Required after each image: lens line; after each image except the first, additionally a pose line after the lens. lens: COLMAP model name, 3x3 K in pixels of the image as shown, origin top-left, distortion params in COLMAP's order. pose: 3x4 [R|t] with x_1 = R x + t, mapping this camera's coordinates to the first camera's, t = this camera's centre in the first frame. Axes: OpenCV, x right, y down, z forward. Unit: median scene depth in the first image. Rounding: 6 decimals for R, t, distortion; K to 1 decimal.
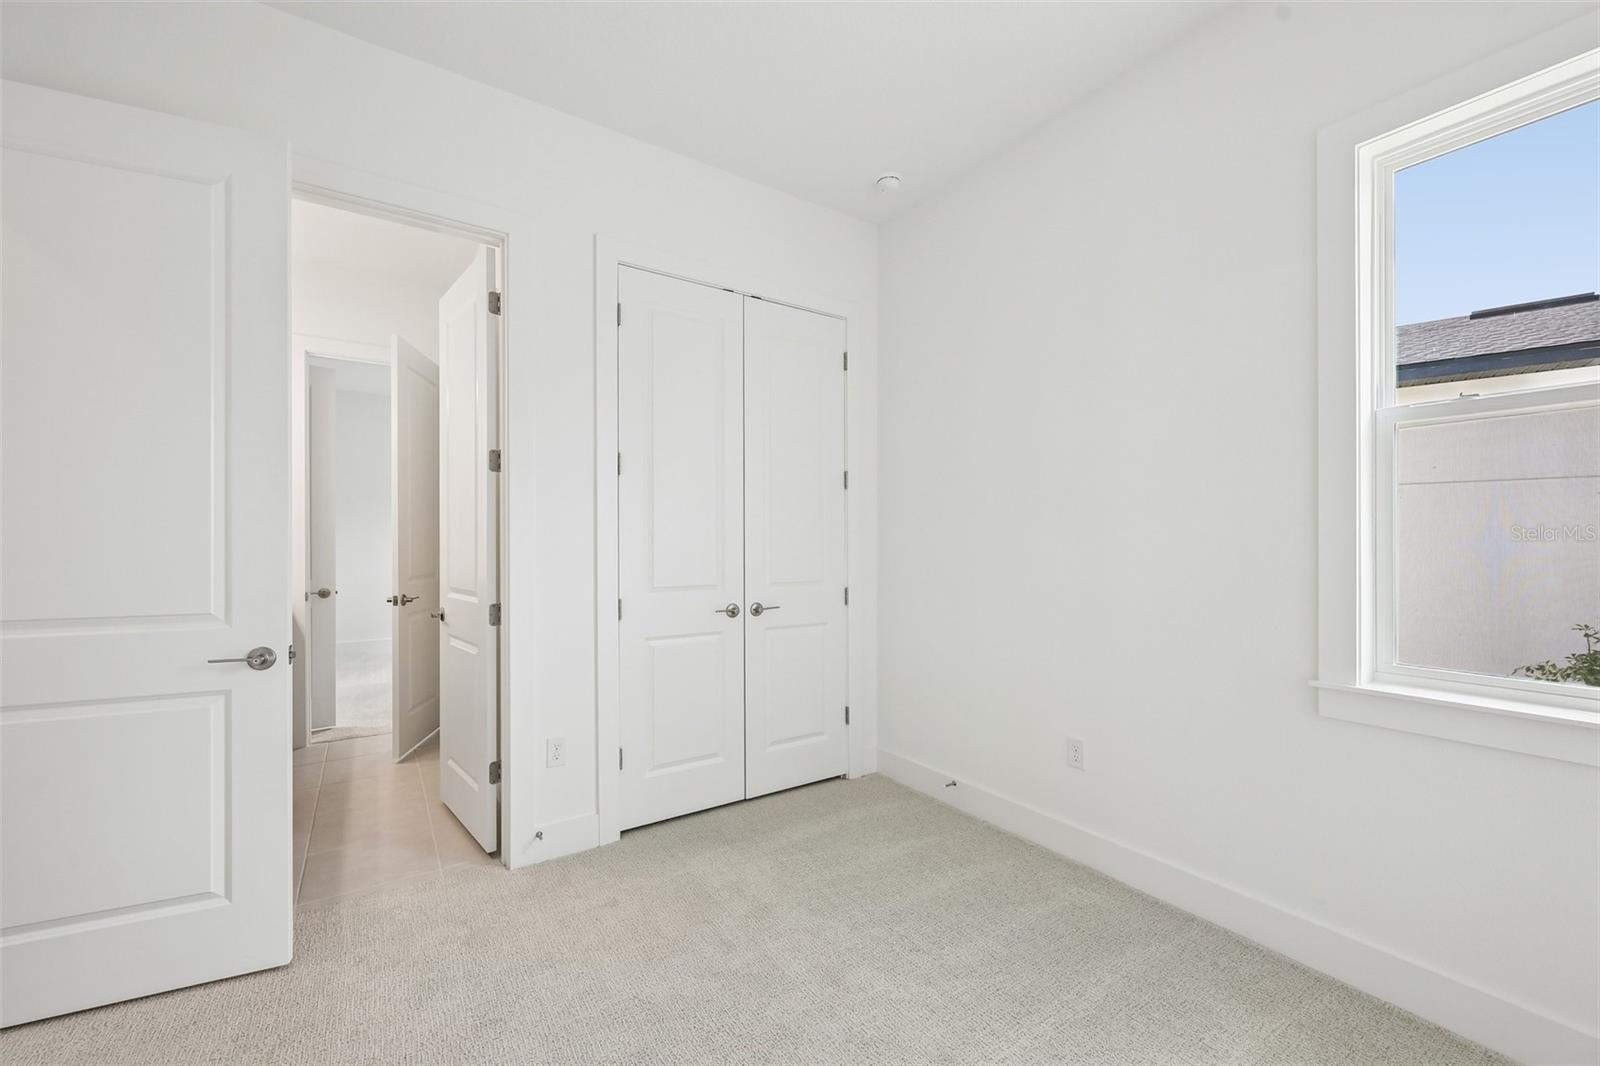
lens RADIAL K [[635.0, 0, 798.2], [0, 635.0, 539.9], [0, 0, 1]] dist [-0.003521, 0.001047]
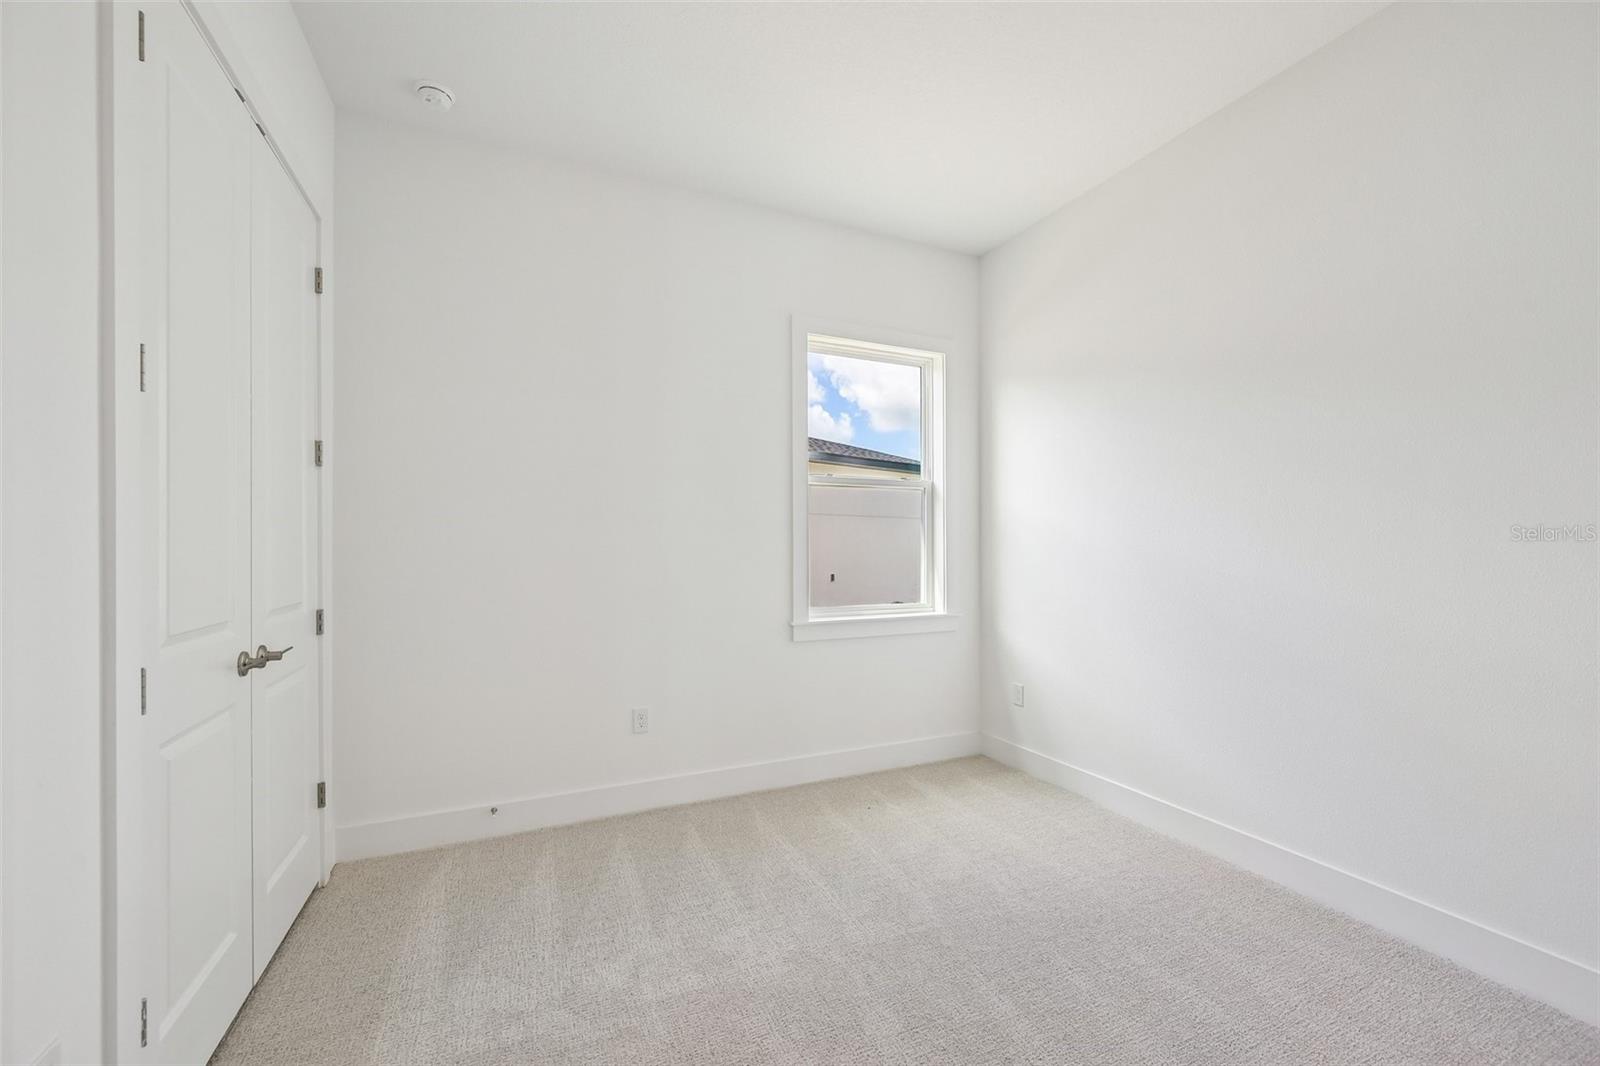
lens RADIAL K [[635.0, 0, 806.6], [0, 635.0, 538.5], [0, 0, 1]] dist [-0.003521, 0.001047]
pose [[0.159449, 0.012192, 0.987131, -0.587061], [-0.005724, 0.999918, -0.011426, 0.003640], [-0.987190, -0.003828, 0.159506, 0.420944]]
